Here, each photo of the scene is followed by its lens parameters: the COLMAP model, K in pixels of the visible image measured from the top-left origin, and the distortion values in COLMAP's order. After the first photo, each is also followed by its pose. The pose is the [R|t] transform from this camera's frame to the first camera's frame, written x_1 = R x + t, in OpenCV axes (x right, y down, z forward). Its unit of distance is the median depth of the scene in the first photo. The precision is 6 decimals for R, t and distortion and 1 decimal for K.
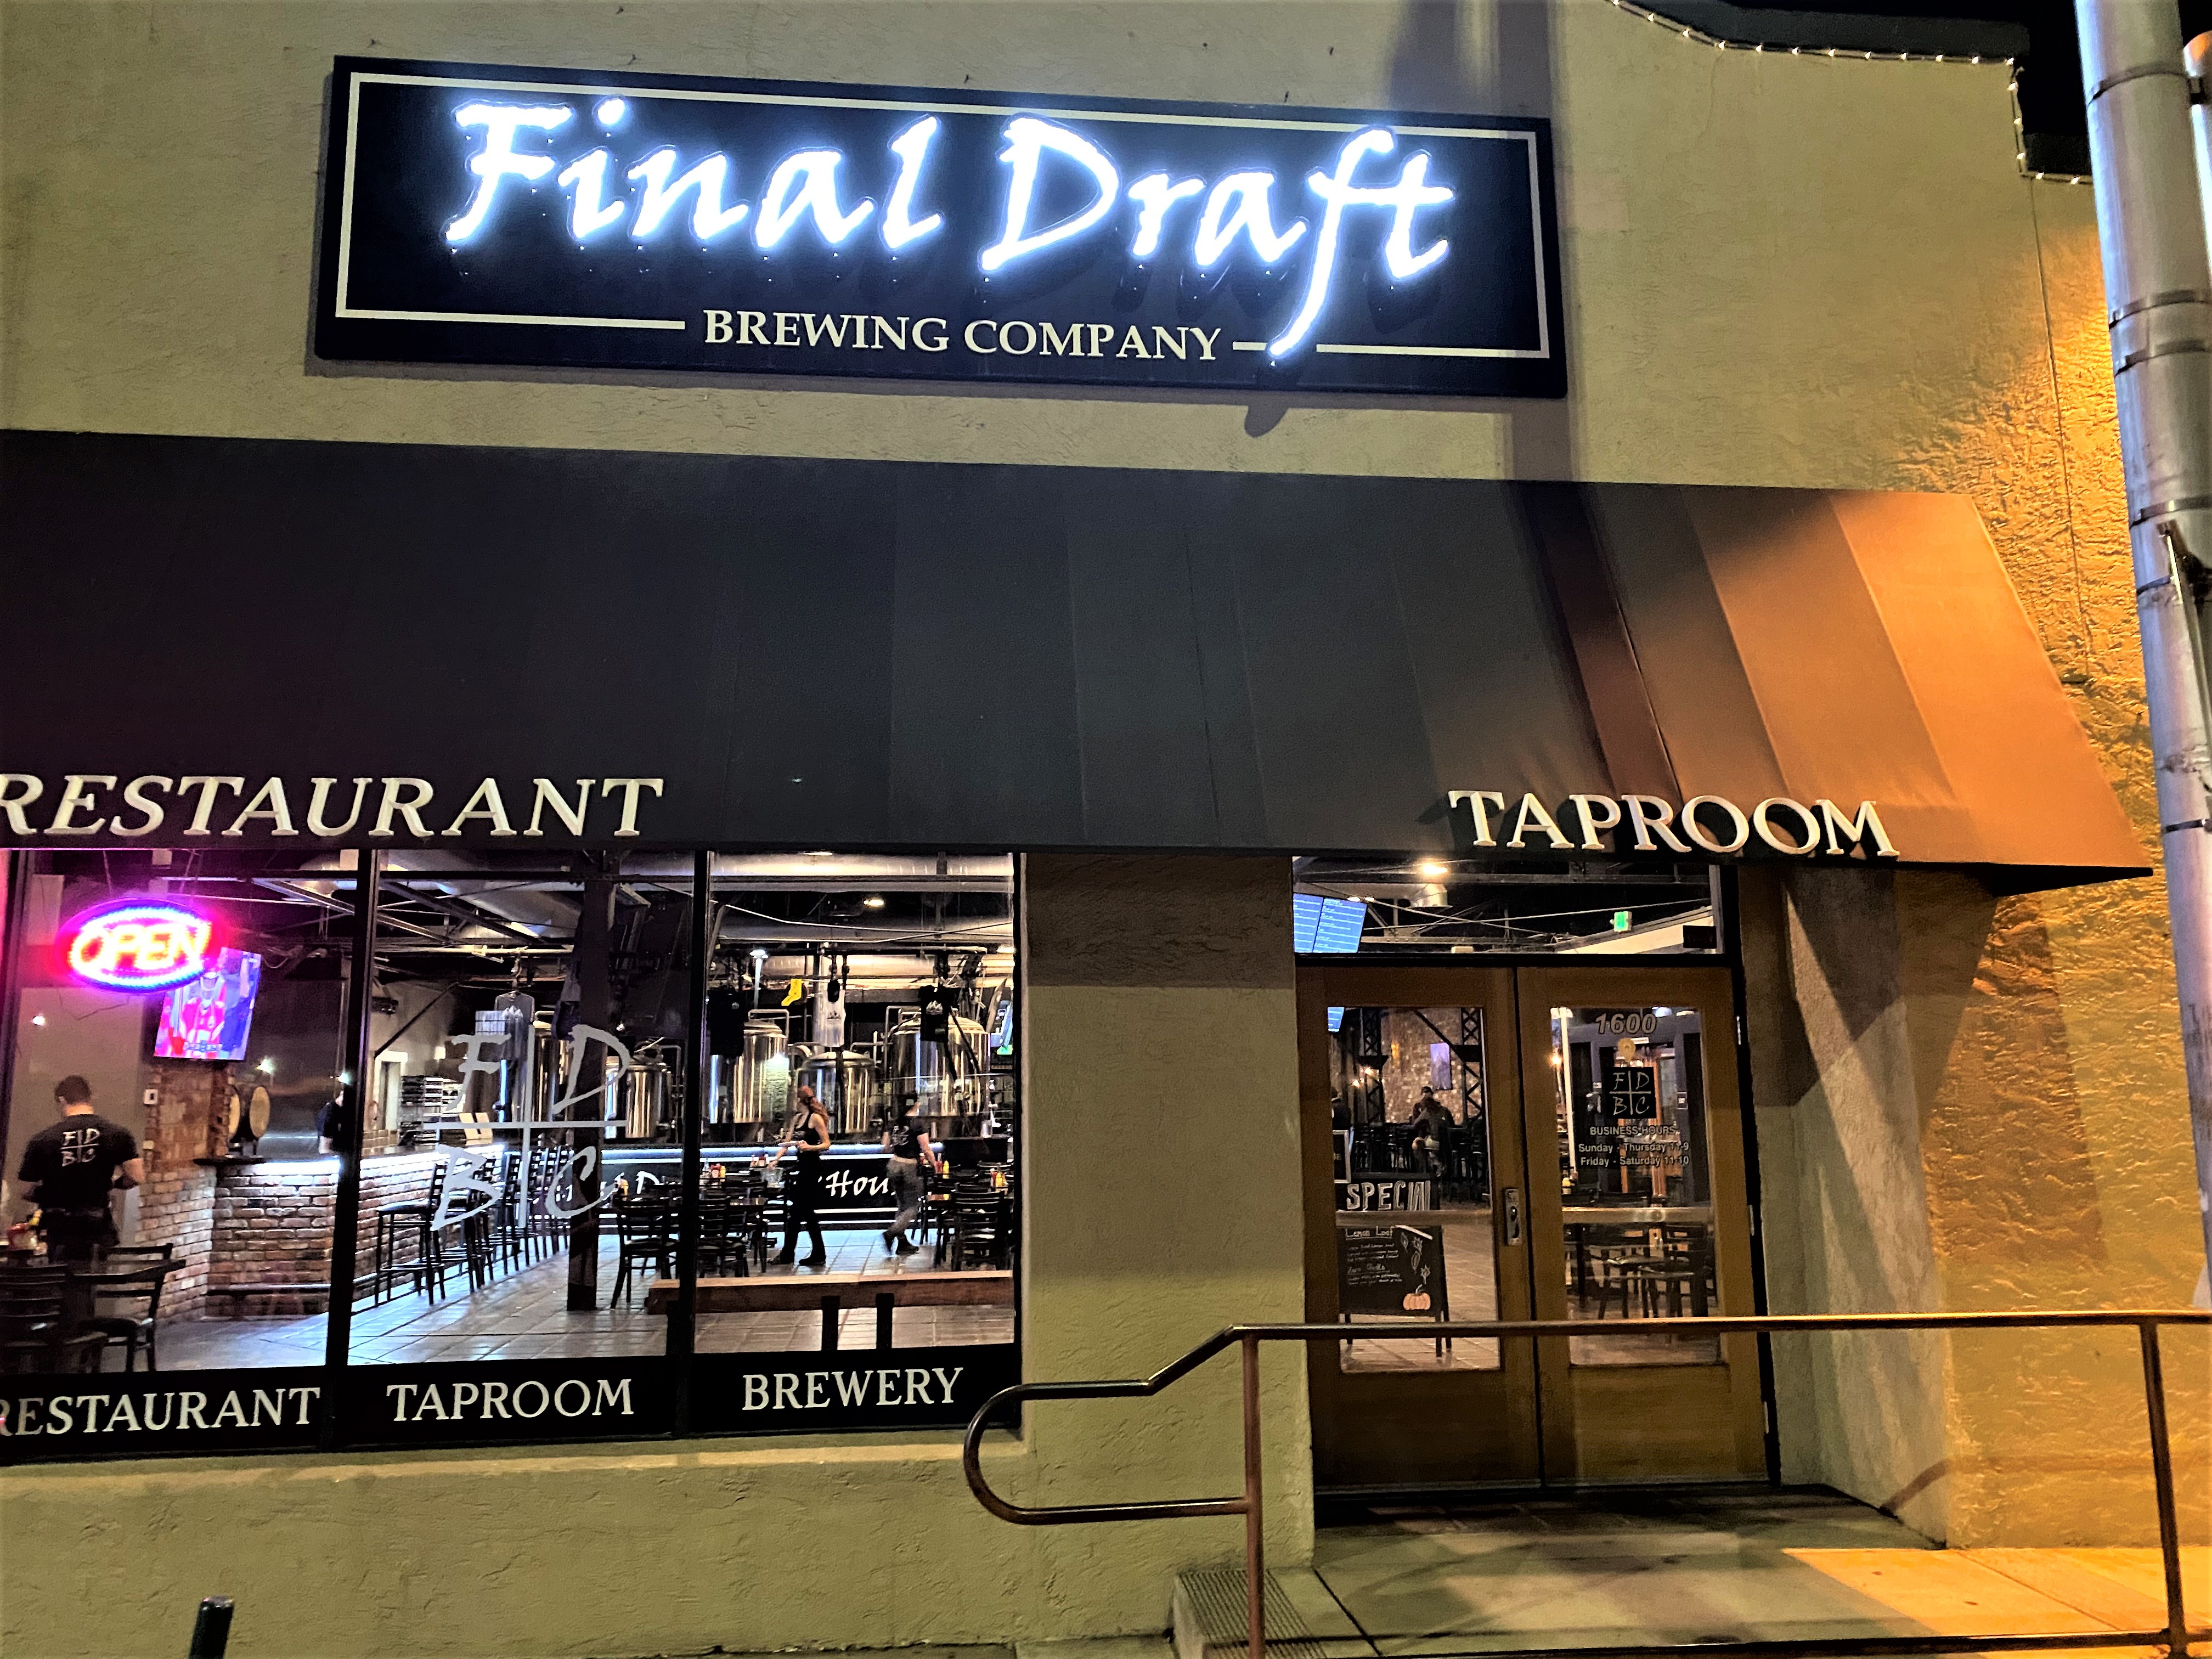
lens RADIAL K [[1667.3, 0, 1106.1], [0, 1667.3, 830.7], [0, 0, 1]] dist [0.064324, -0.001672]
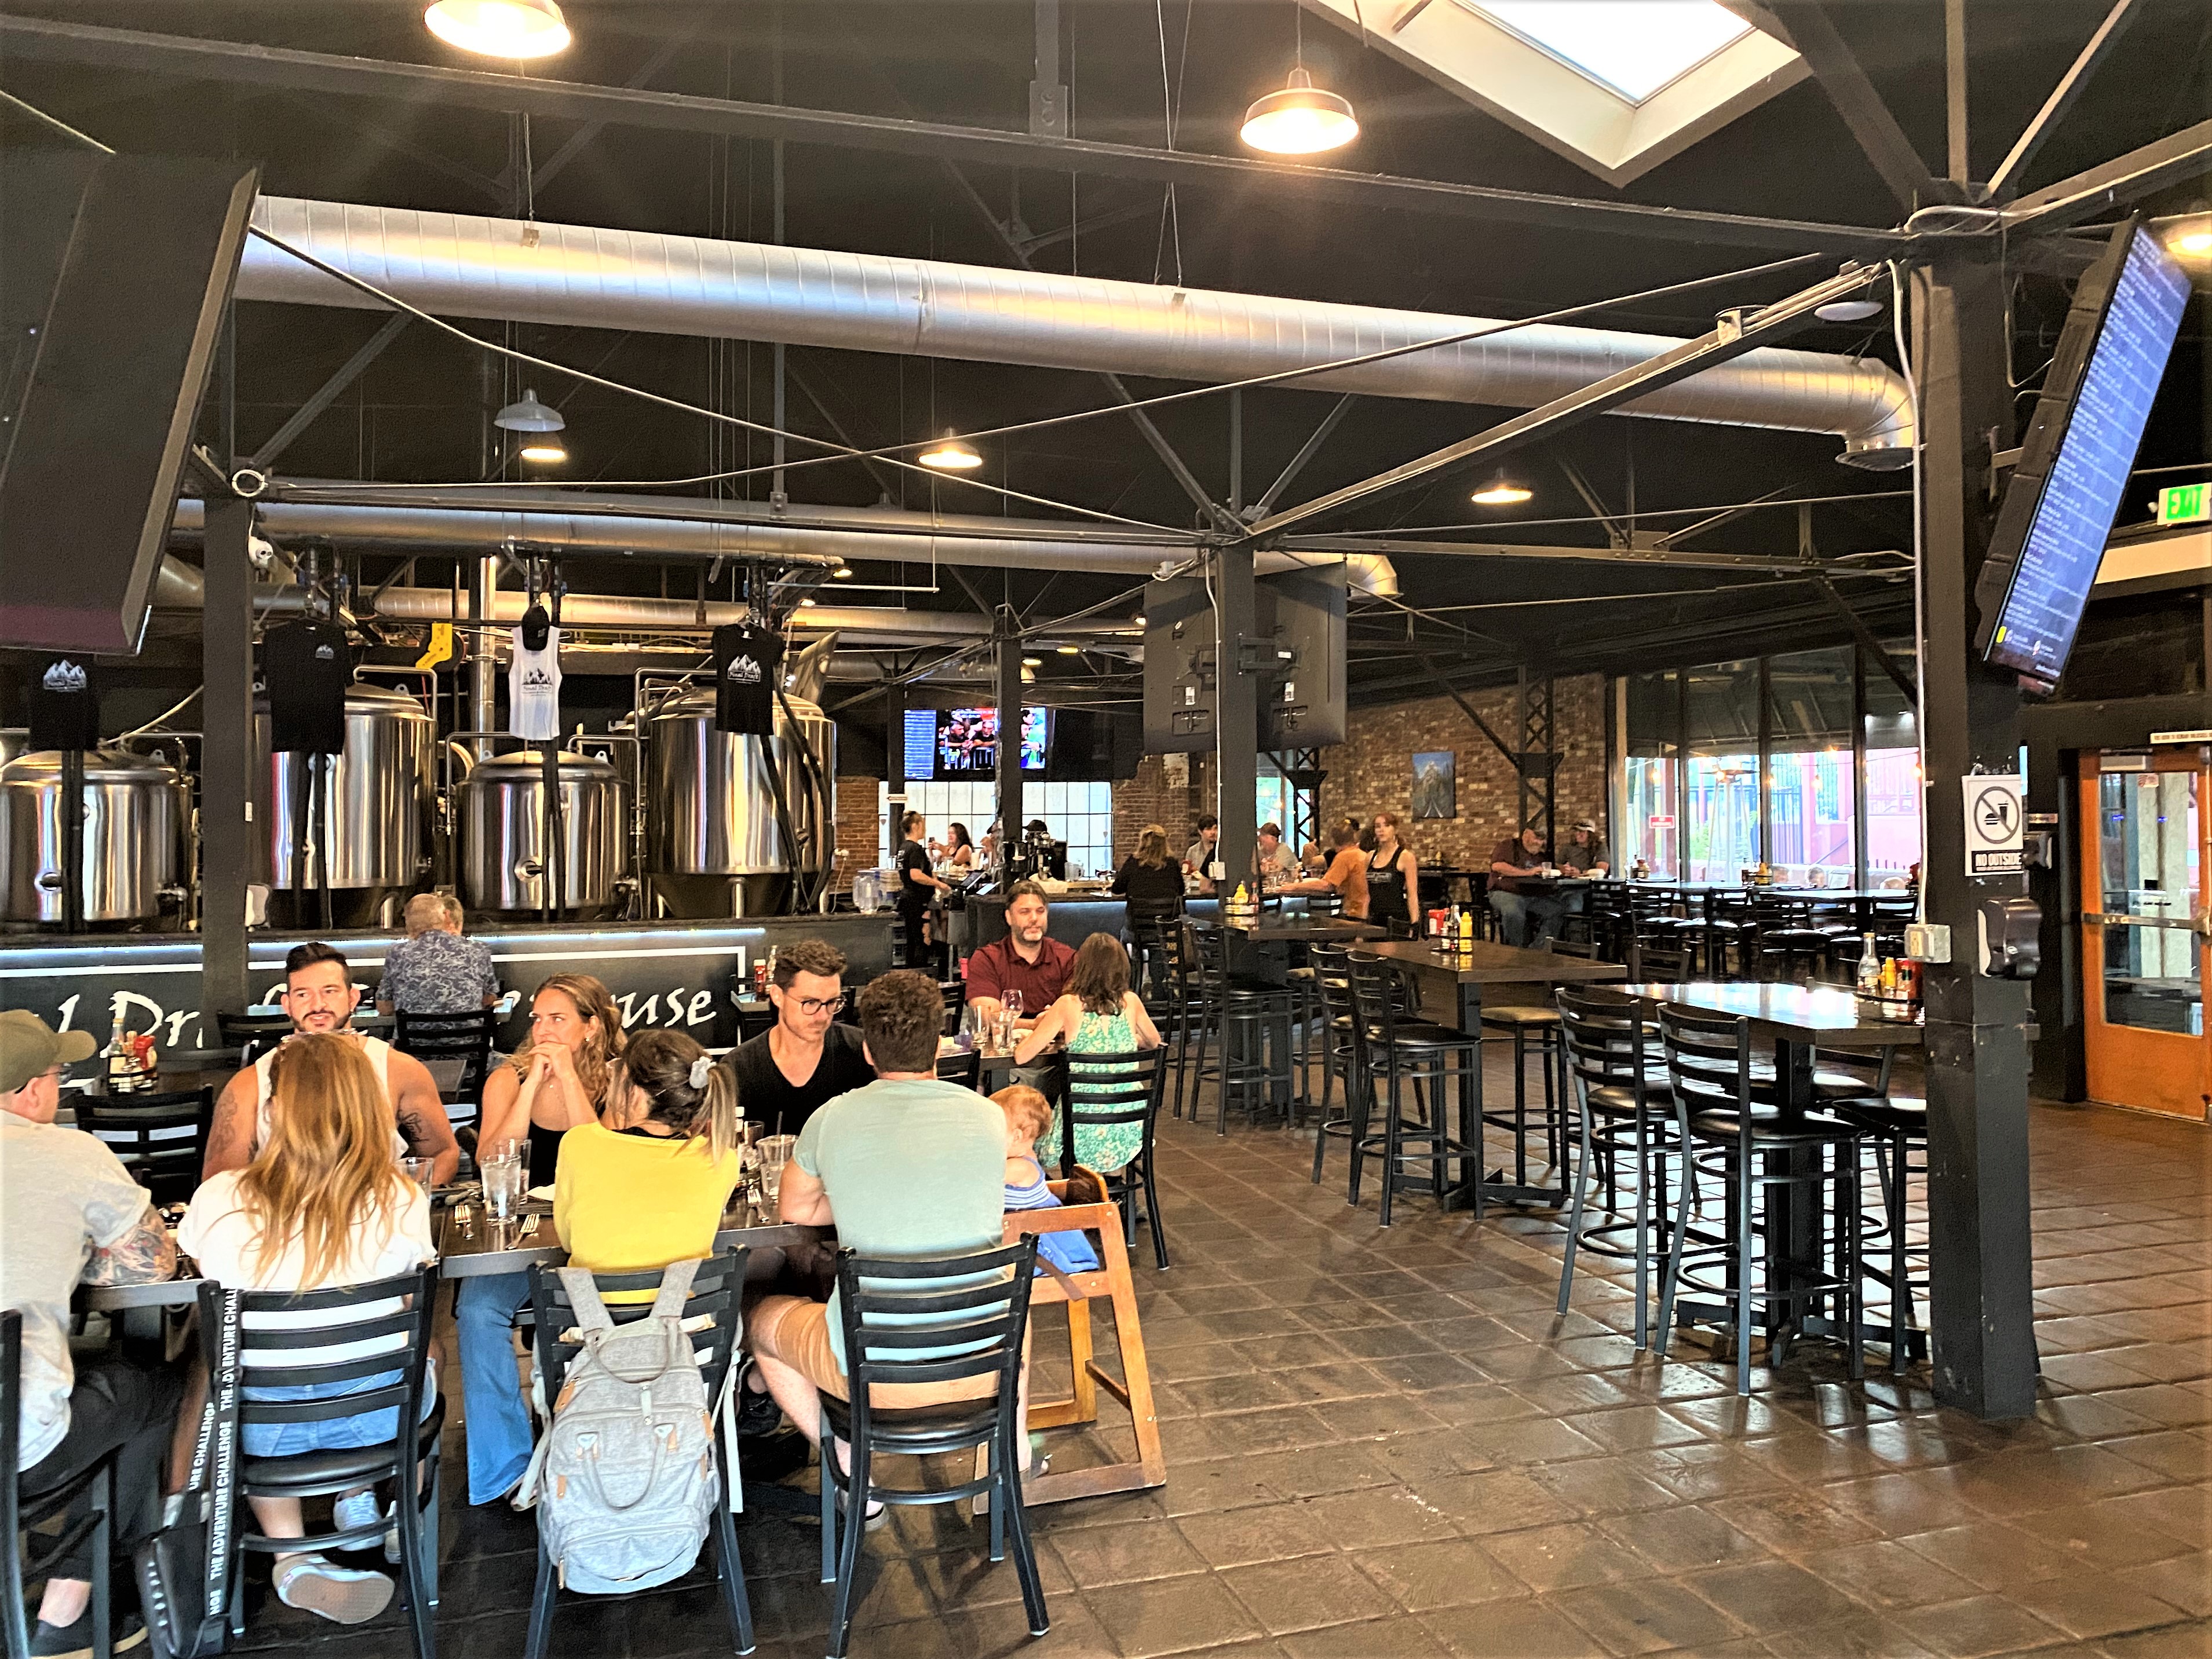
lens RADIAL K [[1667.1, 0, 1102.9], [0, 1667.1, 820.8], [0, 0, 1]] dist [0.064324, -0.001672]
pose [[0.977915, 0.001808, 0.208997, -0.101455], [-0.035703, 0.986709, 0.158524, 0.066062], [-0.205933, -0.162485, 0.964982, 0.466475]]
